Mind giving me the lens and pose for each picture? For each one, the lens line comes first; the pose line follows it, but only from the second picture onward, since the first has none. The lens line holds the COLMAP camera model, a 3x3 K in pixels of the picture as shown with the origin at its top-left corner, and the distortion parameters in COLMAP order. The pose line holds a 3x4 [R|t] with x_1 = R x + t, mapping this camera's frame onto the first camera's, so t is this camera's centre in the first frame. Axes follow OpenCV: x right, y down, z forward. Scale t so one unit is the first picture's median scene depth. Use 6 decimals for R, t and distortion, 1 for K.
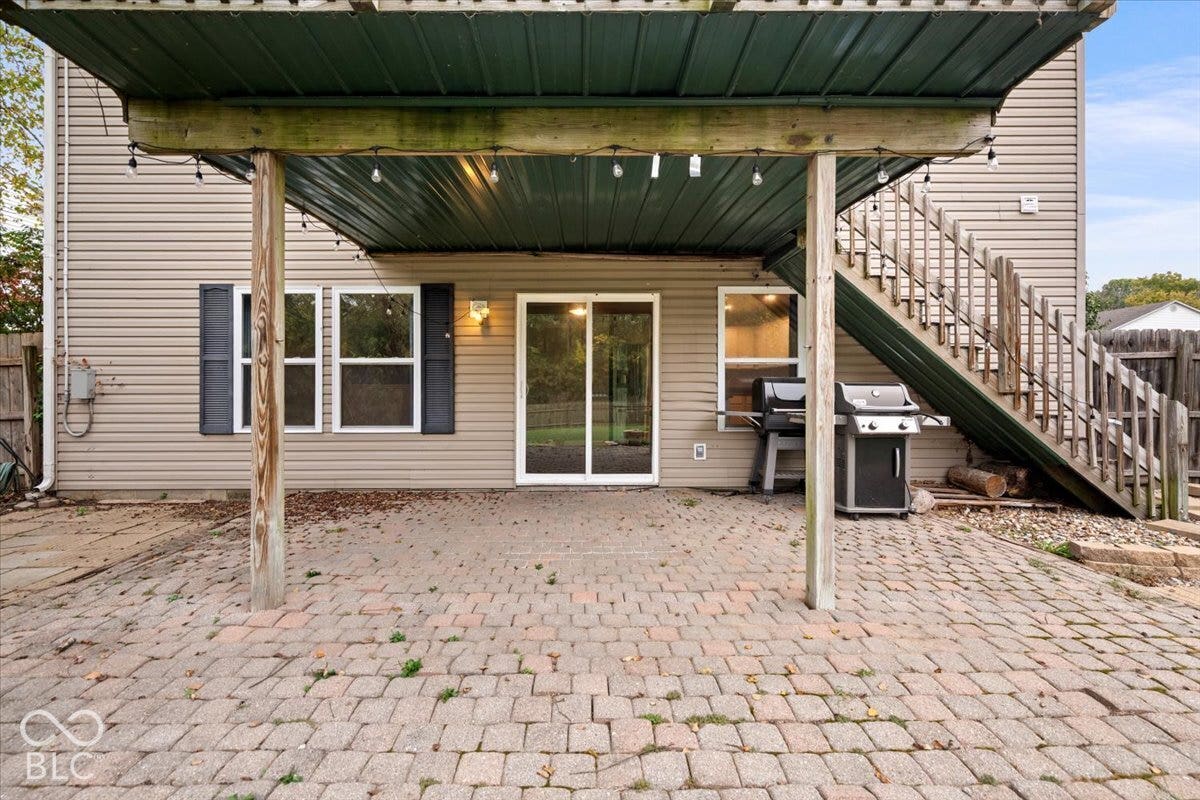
lens RADIAL K [[556.6, 0, 592.1], [0, 556.6, 384.1], [0, 0, 1]] dist [-0.007924, 0.003243]
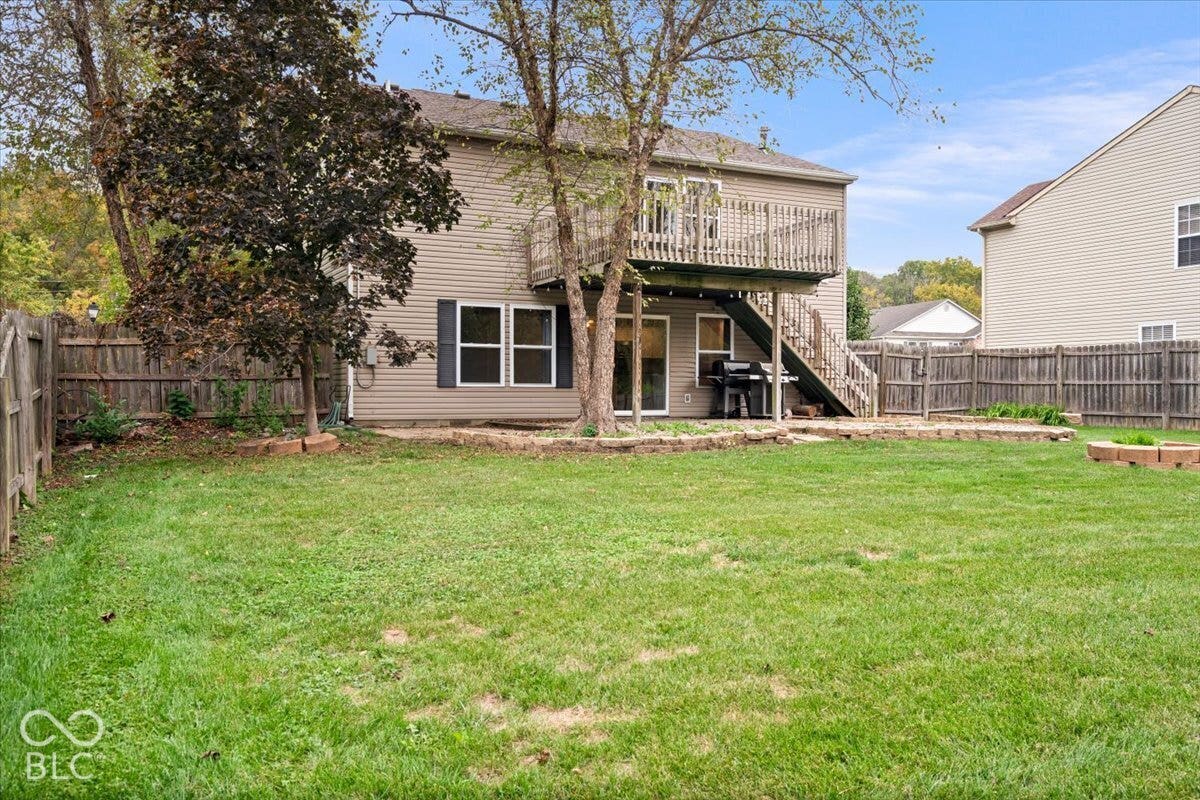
lens RADIAL K [[987.4, 0, 602.2], [0, 987.4, 404.0], [0, 0, 1]] dist [0.017448, -0.002892]
pose [[0.893695, 0.000420, 0.448675, -1.630540], [-0.001618, 0.999996, 0.002287, 0.135590], [-0.448672, -0.002770, 0.893692, -1.955469]]
